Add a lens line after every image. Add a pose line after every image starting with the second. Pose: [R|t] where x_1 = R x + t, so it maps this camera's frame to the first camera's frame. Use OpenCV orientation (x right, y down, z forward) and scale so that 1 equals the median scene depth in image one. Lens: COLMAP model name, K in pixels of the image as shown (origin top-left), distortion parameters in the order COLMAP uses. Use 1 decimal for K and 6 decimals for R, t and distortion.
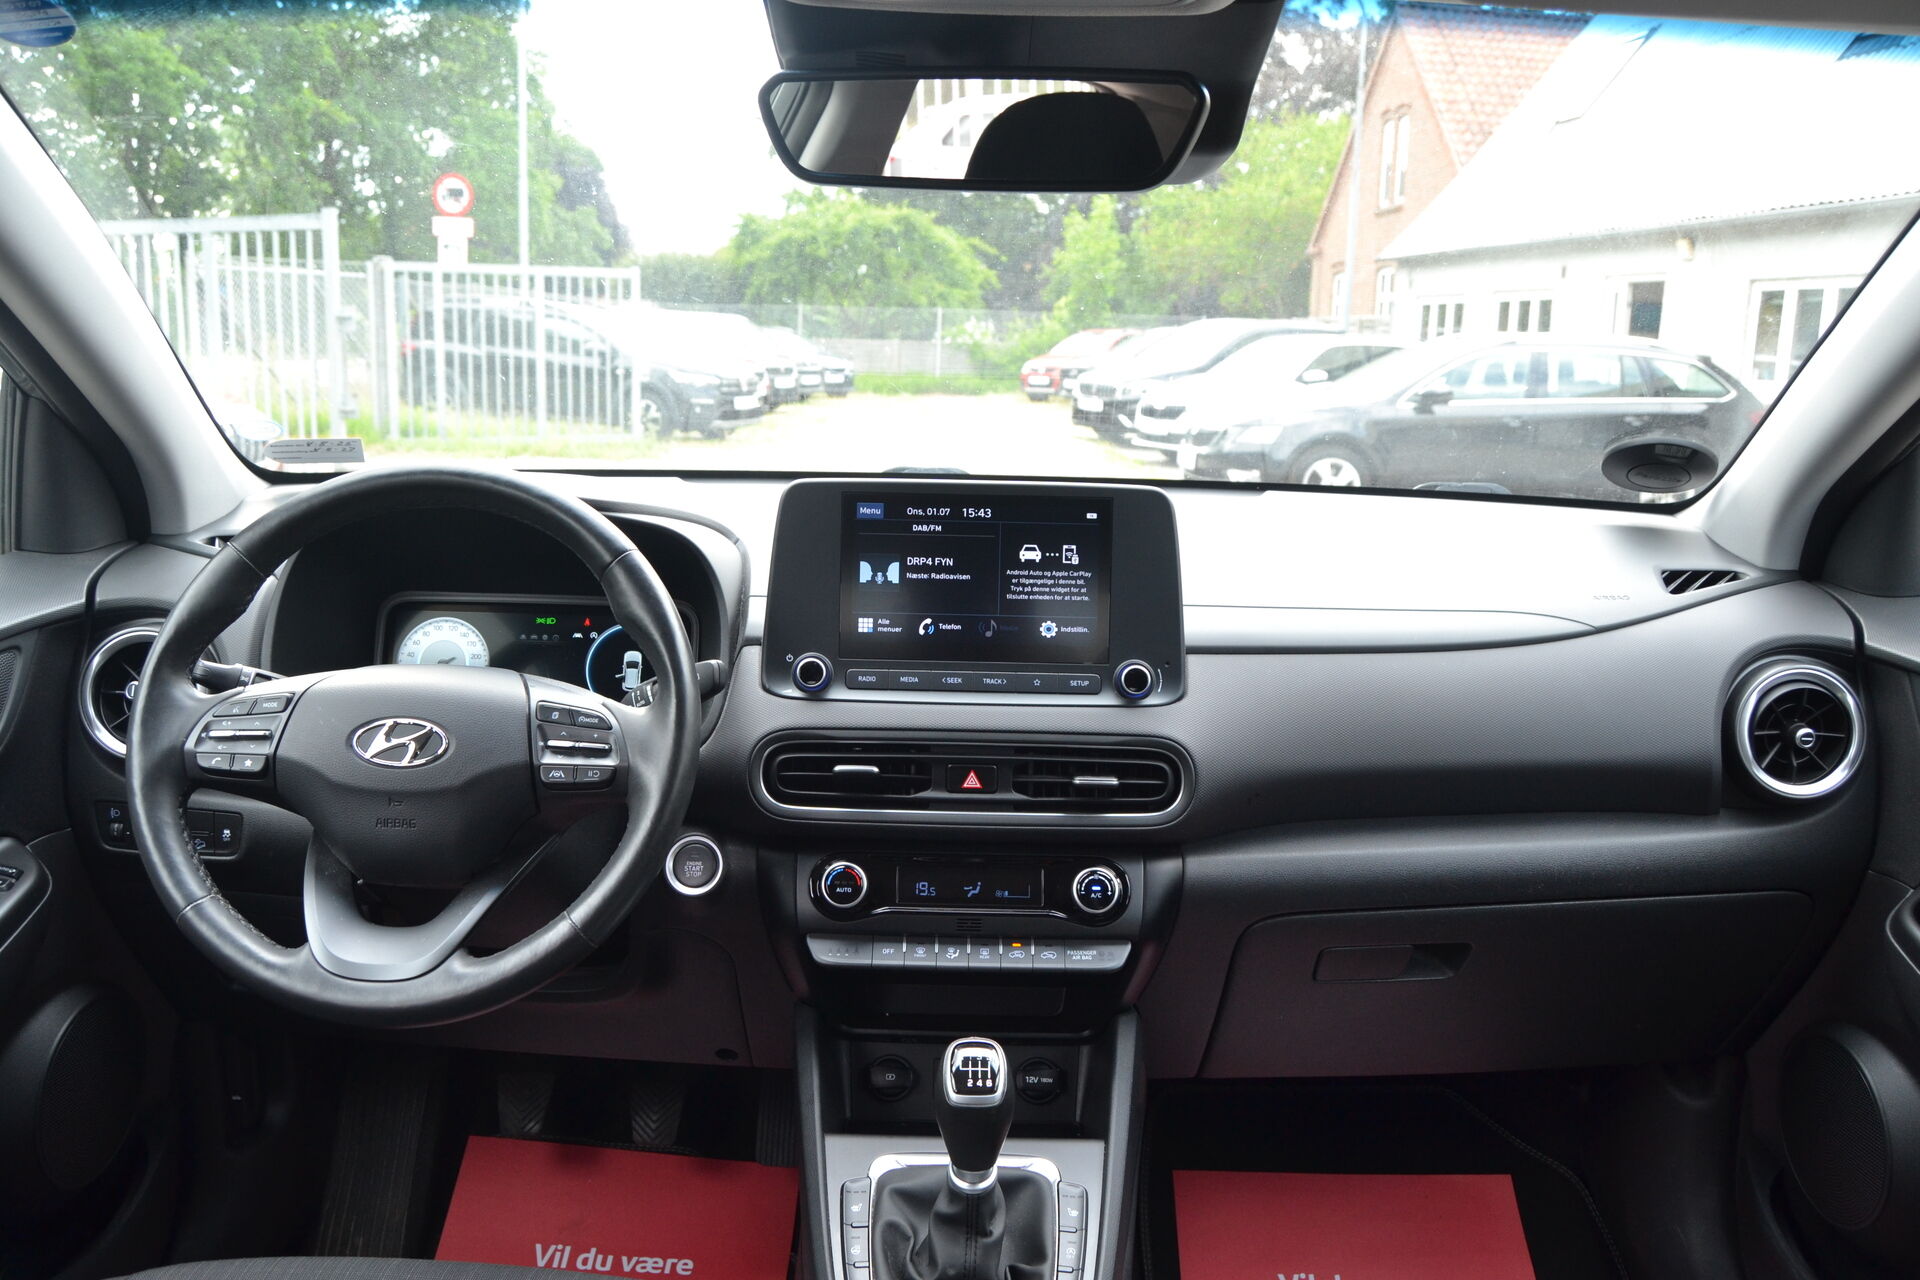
lens RADIAL K [[1515.5, 0, 952.1], [0, 1515.5, 652.7], [0, 0, 1]] dist [-0.106179, 0.065450]
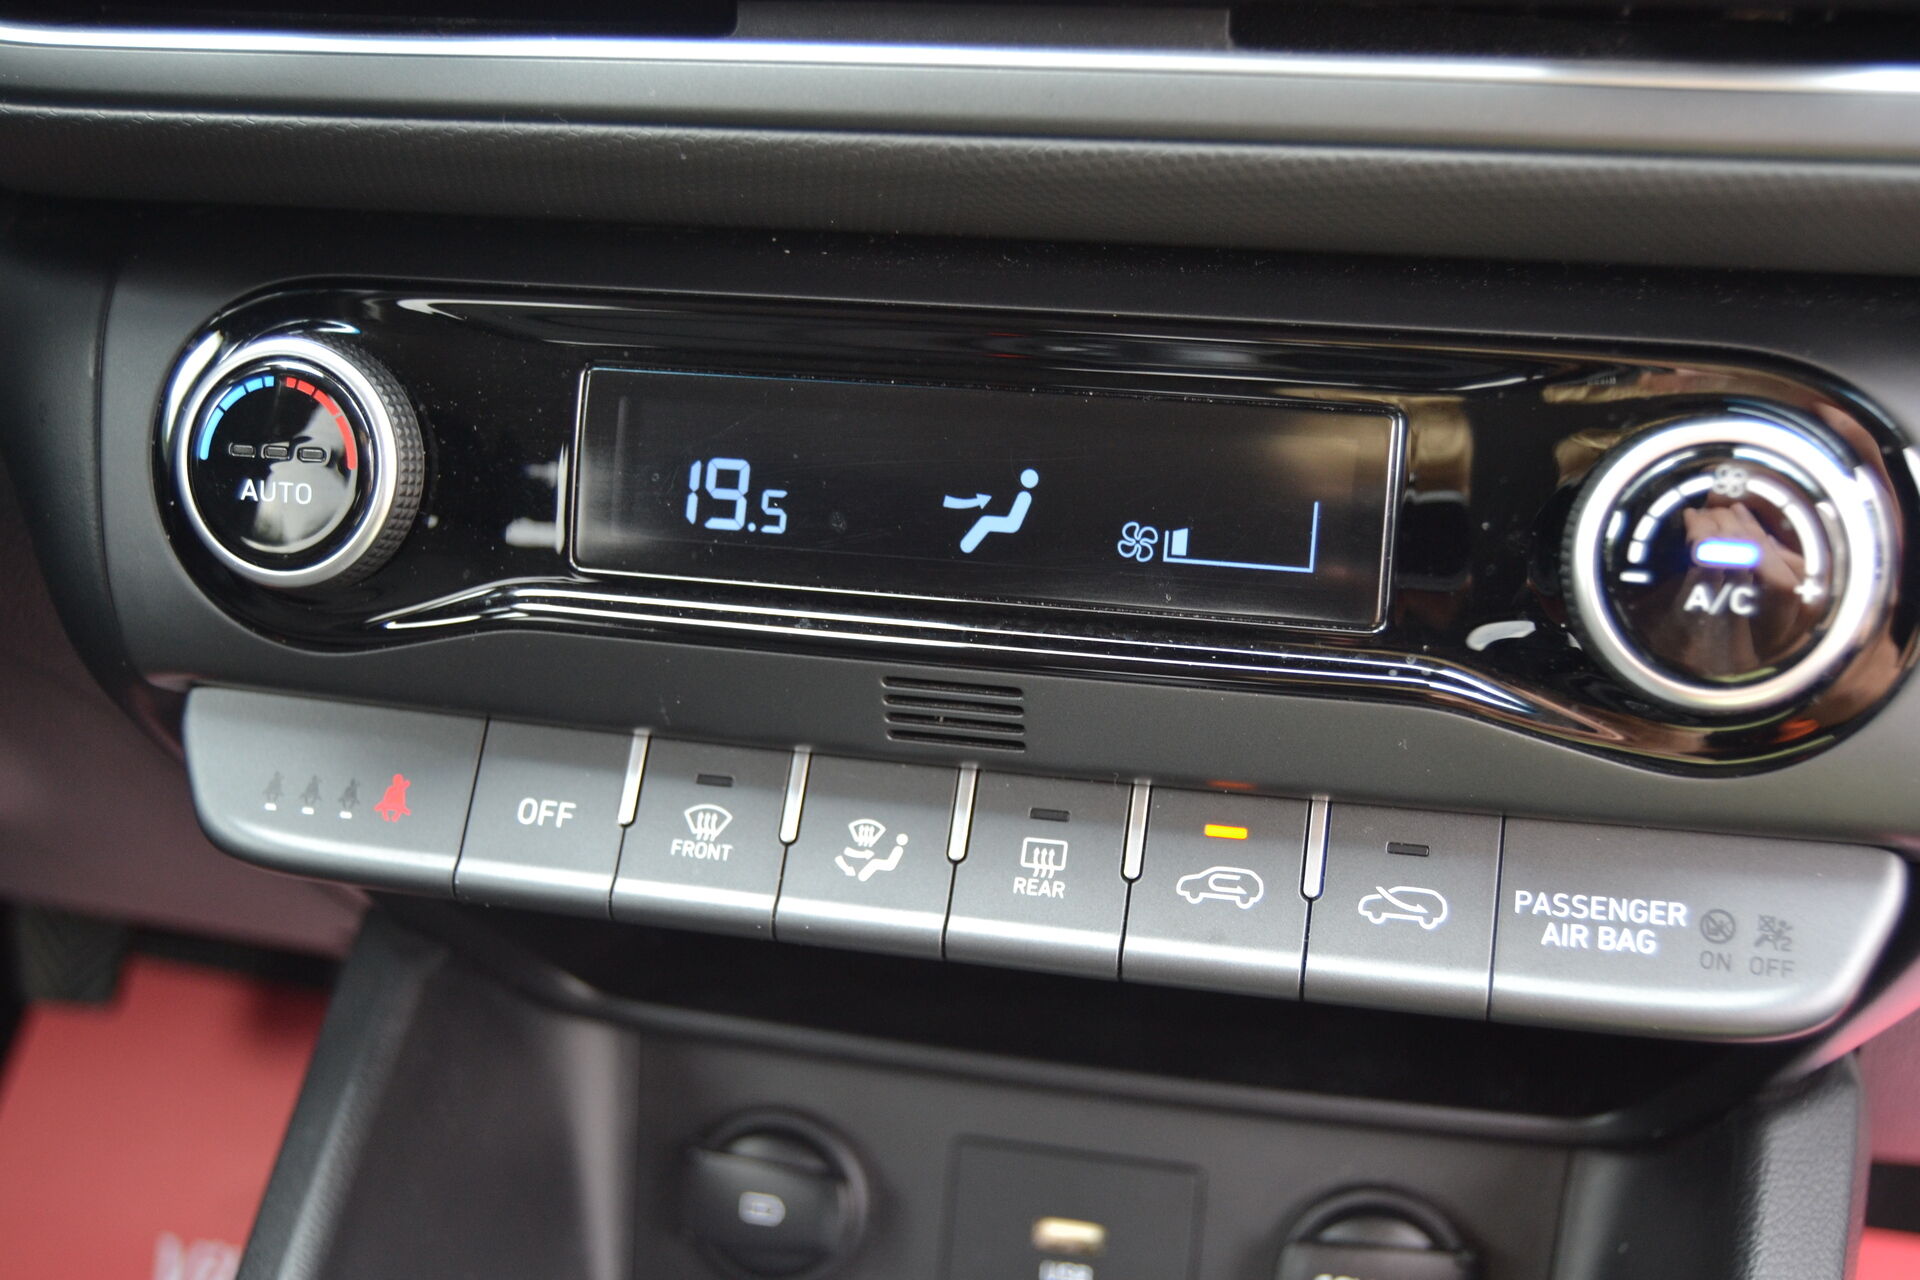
lens RADIAL K [[2146.8, 0, 956.6], [0, 2146.8, 648.5], [0, 0, 1]] dist [-0.067639, 0.026456]
pose [[0.972418, 0.063447, -0.224451, 0.066724], [0.010069, 0.949976, 0.312159, 0.093418], [0.233029, -0.305809, 0.923135, 0.760757]]
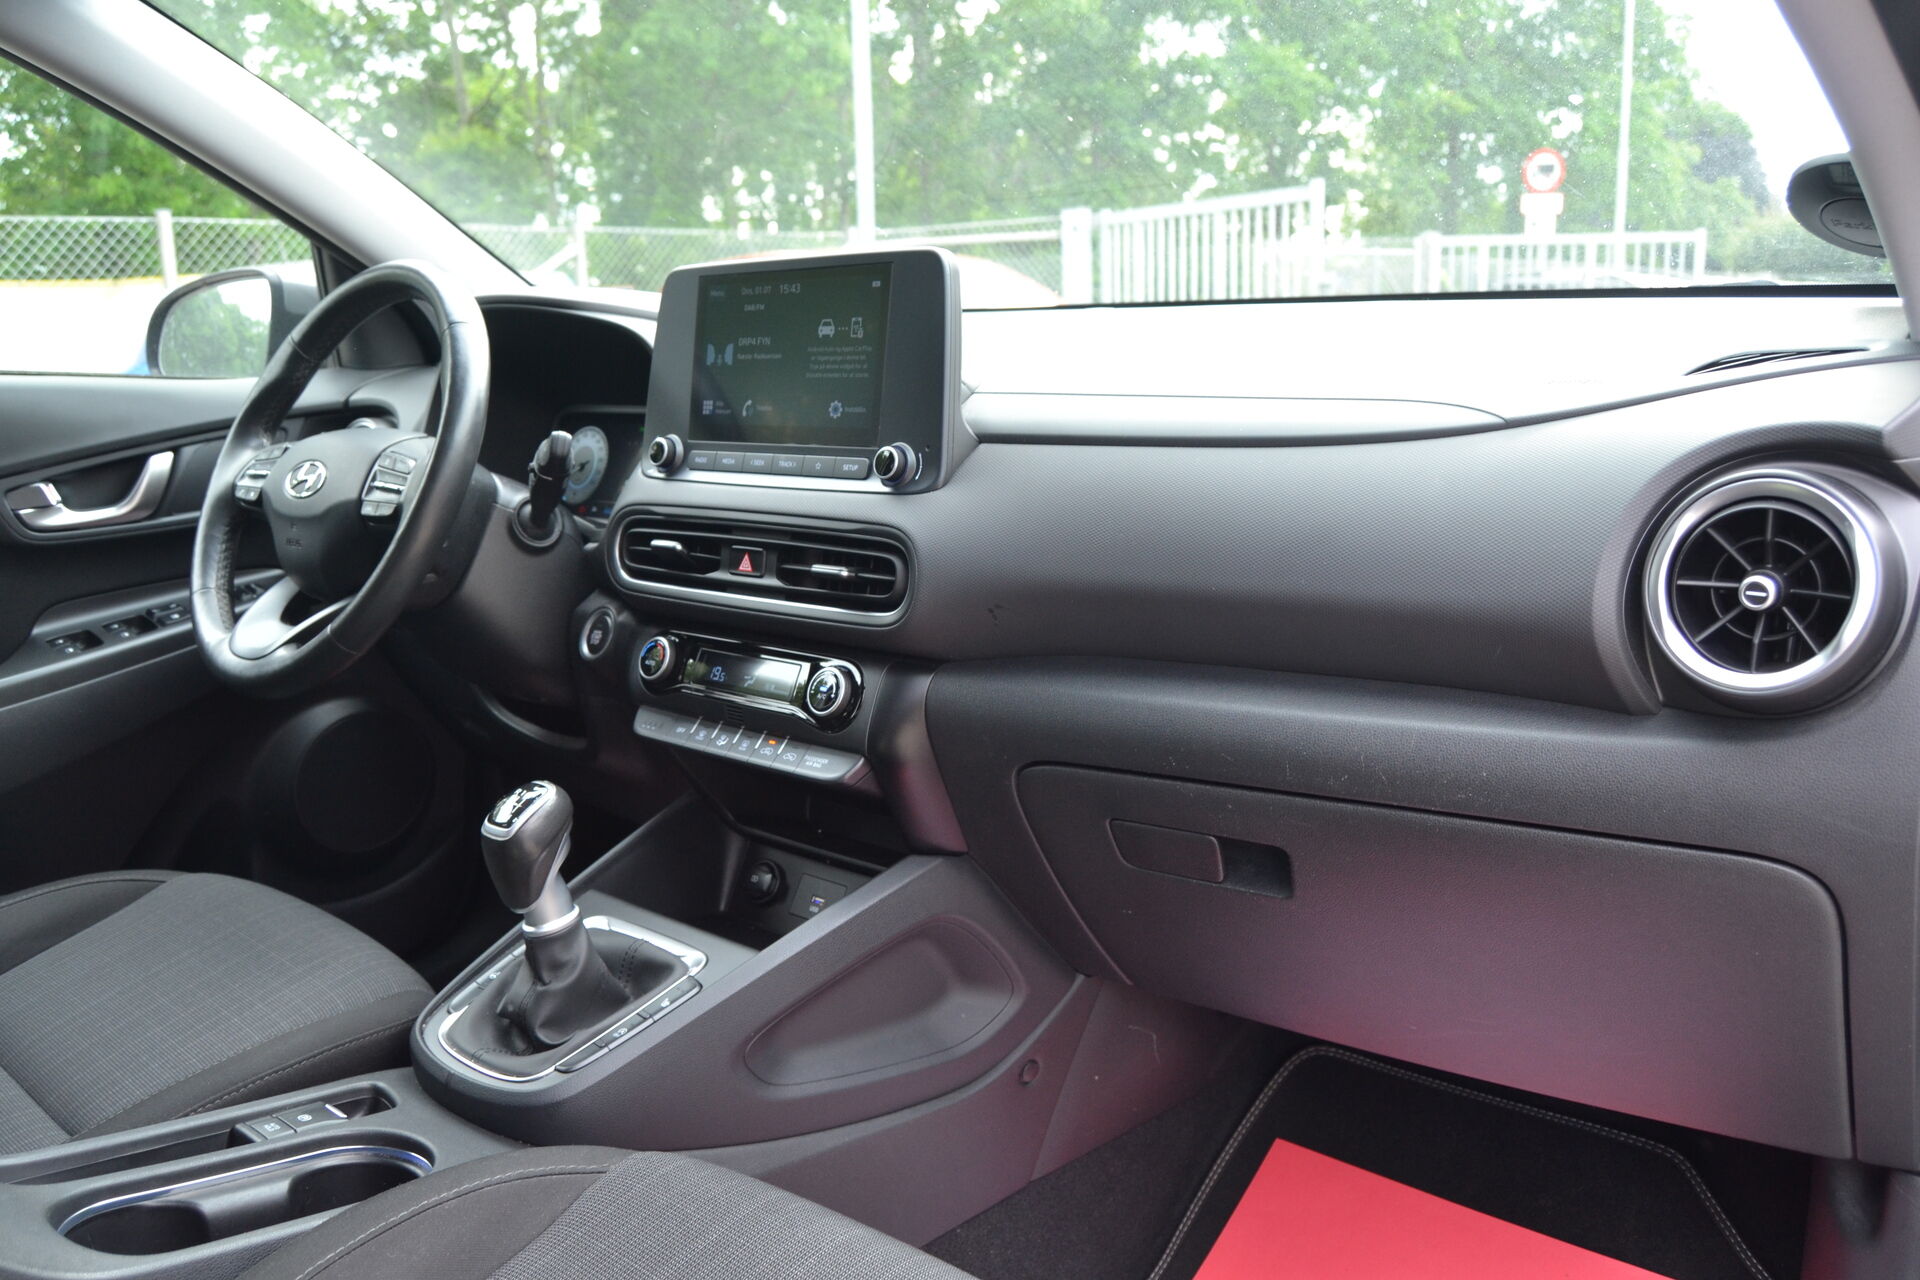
lens RADIAL K [[1515.5, 0, 952.1], [0, 1515.5, 652.7], [0, 0, 1]] dist [-0.106179, 0.065450]
pose [[0.756335, 0.095991, -0.647104, 0.731012], [-0.091404, 0.994979, 0.040762, 0.088472], [0.647768, 0.028318, 0.761312, 0.347305]]
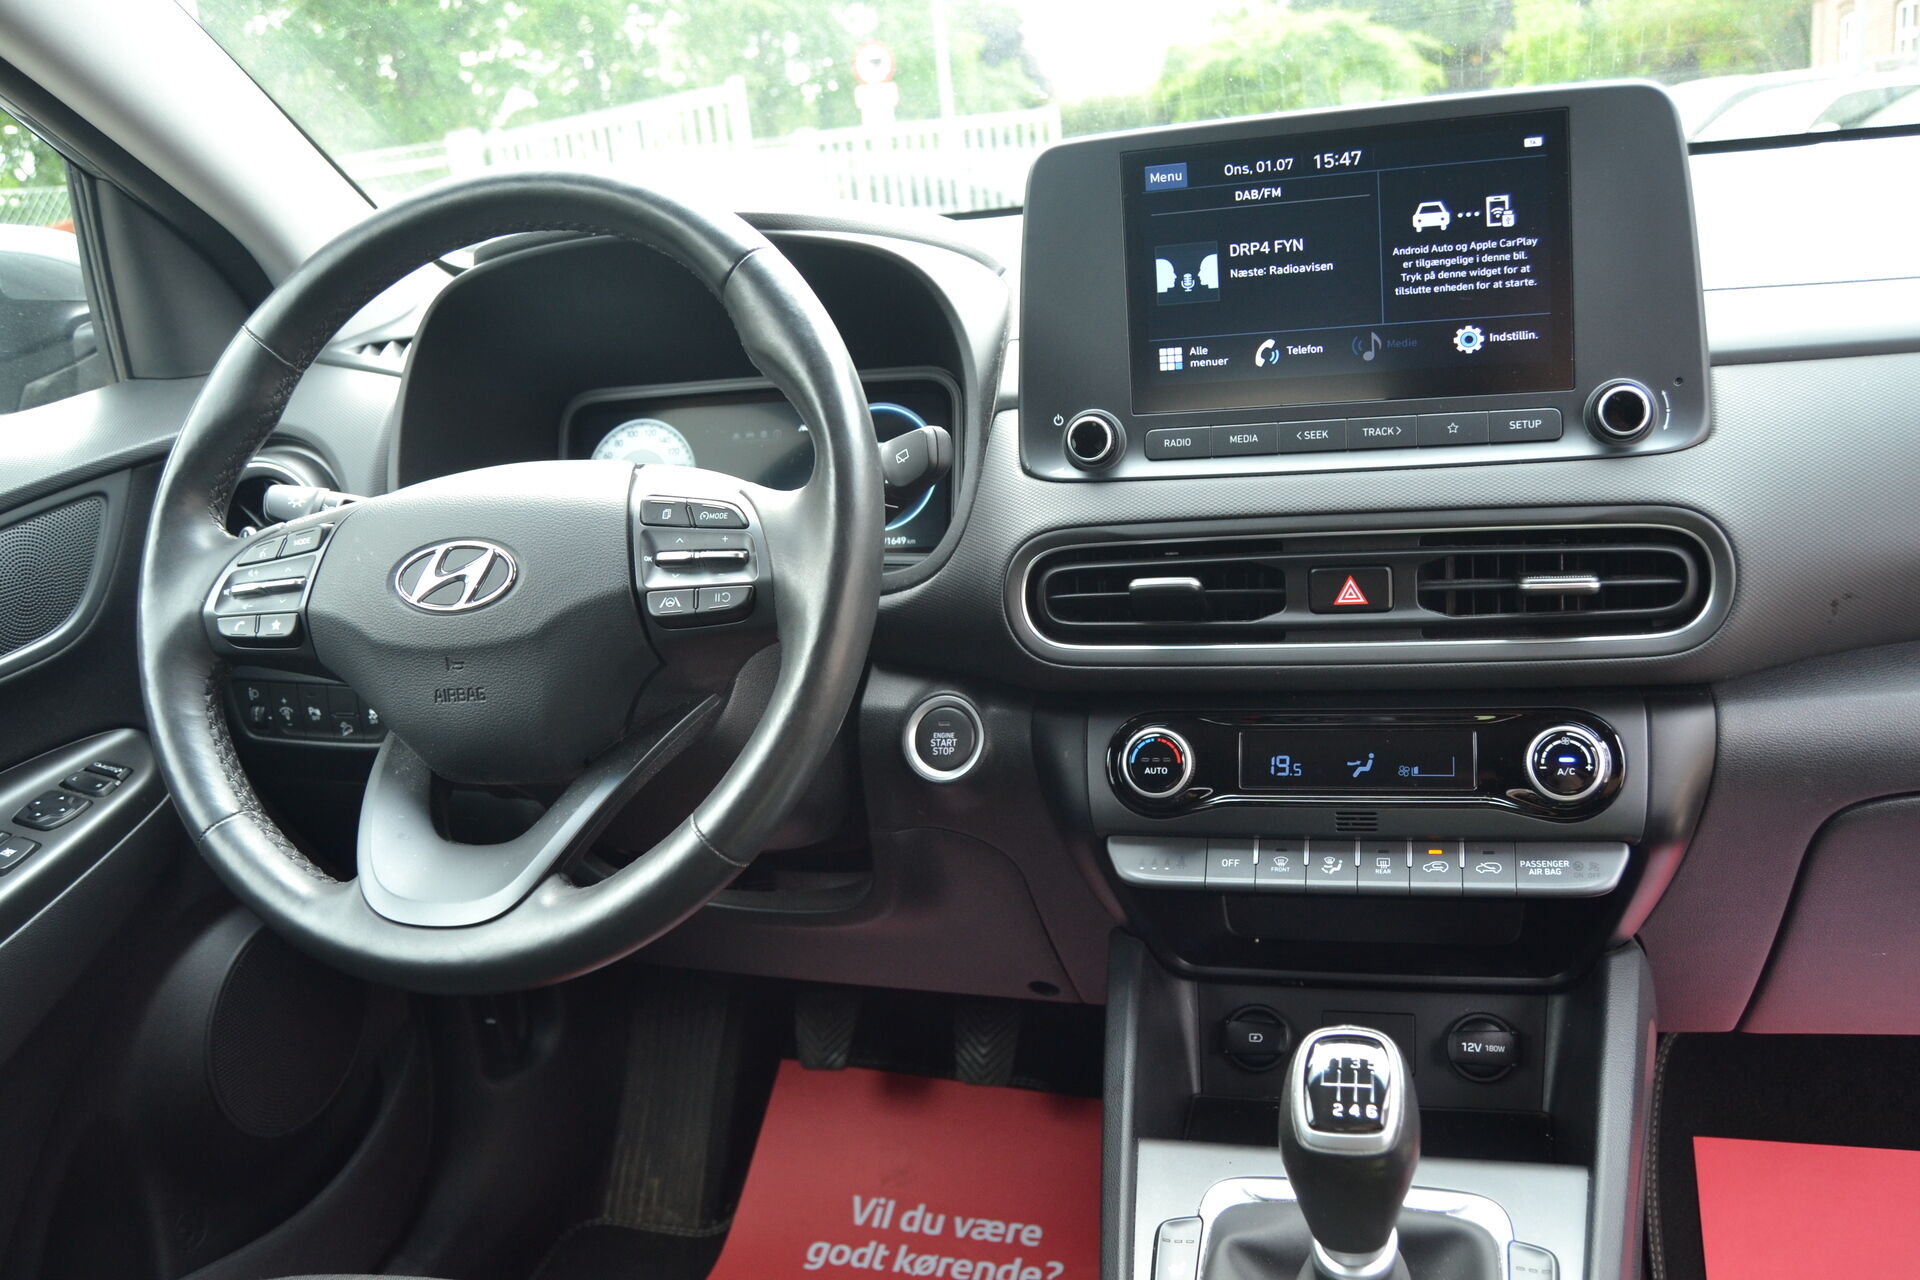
lens RADIAL K [[1515.5, 0, 952.1], [0, 1515.5, 652.7], [0, 0, 1]] dist [-0.106179, 0.065450]
pose [[0.953344, -0.038779, -0.299386, 0.040472], [0.068260, 0.993721, 0.088648, 0.042355], [0.294068, -0.104948, 0.950005, 0.356348]]
